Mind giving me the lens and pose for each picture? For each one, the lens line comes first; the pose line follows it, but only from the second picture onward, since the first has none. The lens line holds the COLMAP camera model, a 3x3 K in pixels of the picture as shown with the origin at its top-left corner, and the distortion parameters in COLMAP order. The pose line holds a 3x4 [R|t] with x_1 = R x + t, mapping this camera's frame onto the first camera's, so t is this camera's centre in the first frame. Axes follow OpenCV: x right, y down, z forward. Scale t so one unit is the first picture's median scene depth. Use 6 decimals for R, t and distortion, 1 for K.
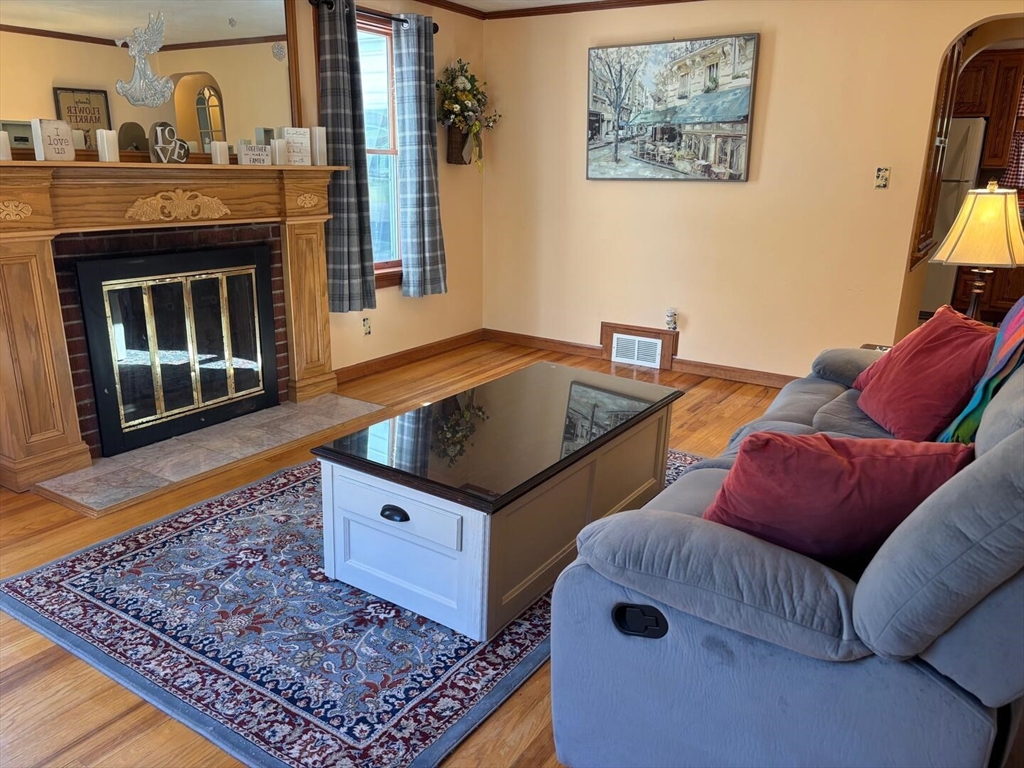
lens RADIAL K [[768.7, 0, 516.0], [0, 768.7, 378.6], [0, 0, 1]] dist [0.050511, -0.053566]
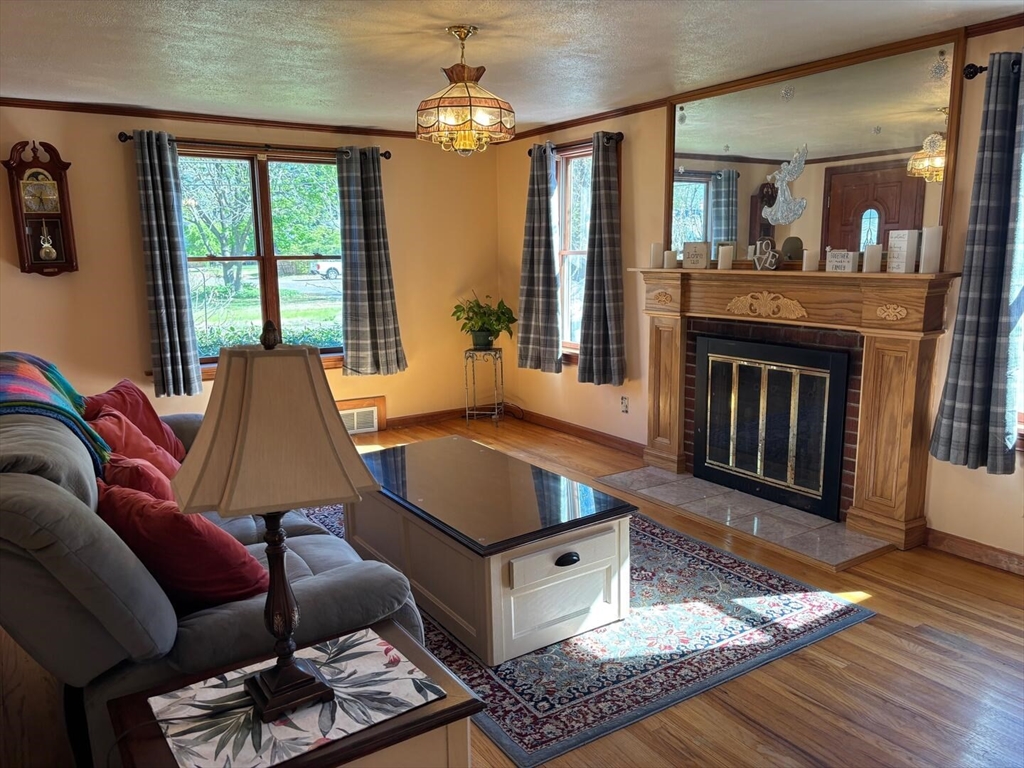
lens RADIAL K [[768.7, 0, 515.8], [0, 768.7, 392.1], [0, 0, 1]] dist [0.050511, -0.053566]
pose [[-0.400188, 0.137340, -0.906083, 0.782127], [-0.258953, 0.931468, 0.255558, -0.291138], [0.879086, 0.336904, -0.337198, 1.068509]]
